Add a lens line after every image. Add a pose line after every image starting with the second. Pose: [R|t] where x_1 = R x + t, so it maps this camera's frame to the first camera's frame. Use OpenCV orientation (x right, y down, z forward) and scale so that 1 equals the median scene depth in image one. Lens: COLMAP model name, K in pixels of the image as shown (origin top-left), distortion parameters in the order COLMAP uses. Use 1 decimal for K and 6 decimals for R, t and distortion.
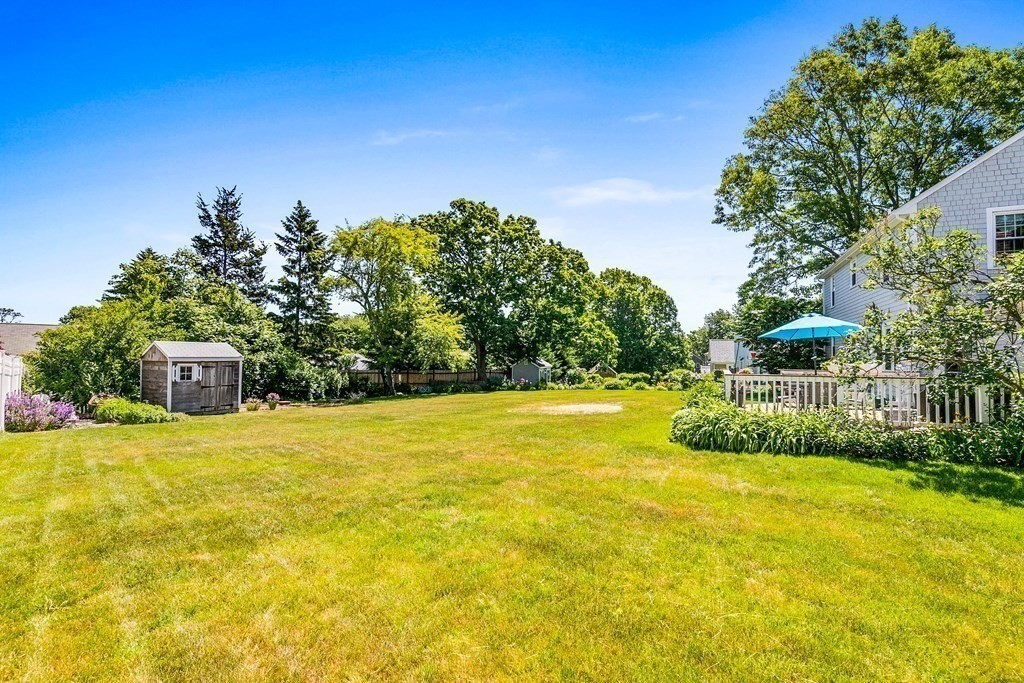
lens RADIAL K [[479.7, 0, 515.6], [0, 479.7, 342.8], [0, 0, 1]] dist [0.000721, -0.000161]
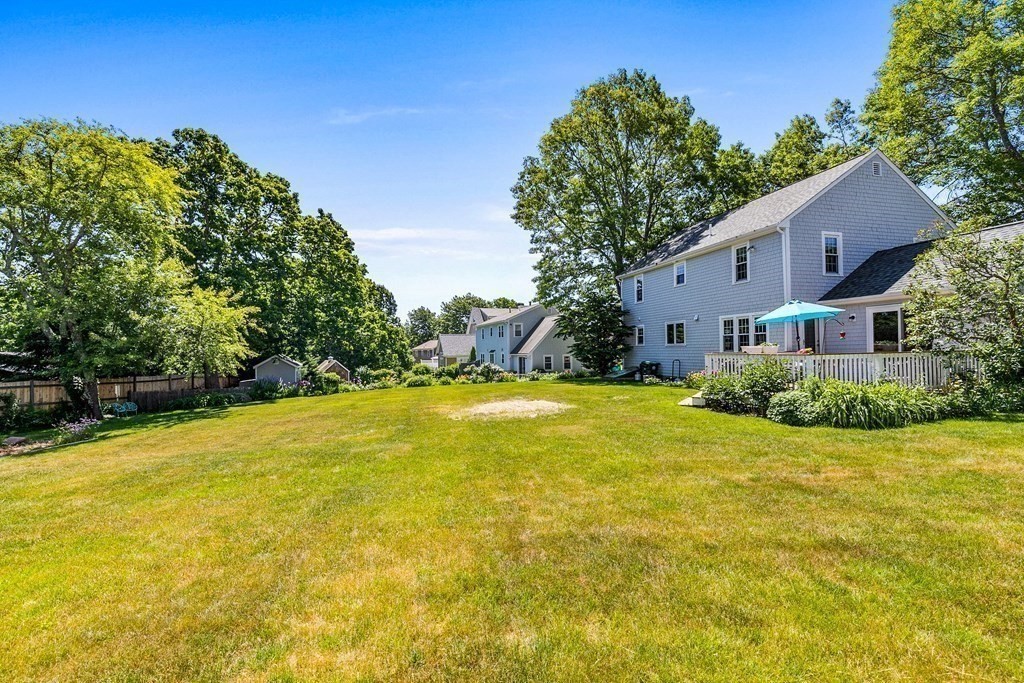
lens RADIAL K [[479.7, 0, 512.1], [0, 479.7, 342.5], [0, 0, 1]] dist [0.000721, -0.000161]
pose [[0.773985, -0.009268, 0.633136, -0.223306], [0.007056, 0.999957, 0.006012, 0.010650], [-0.633164, -0.000186, 0.774017, 0.187027]]
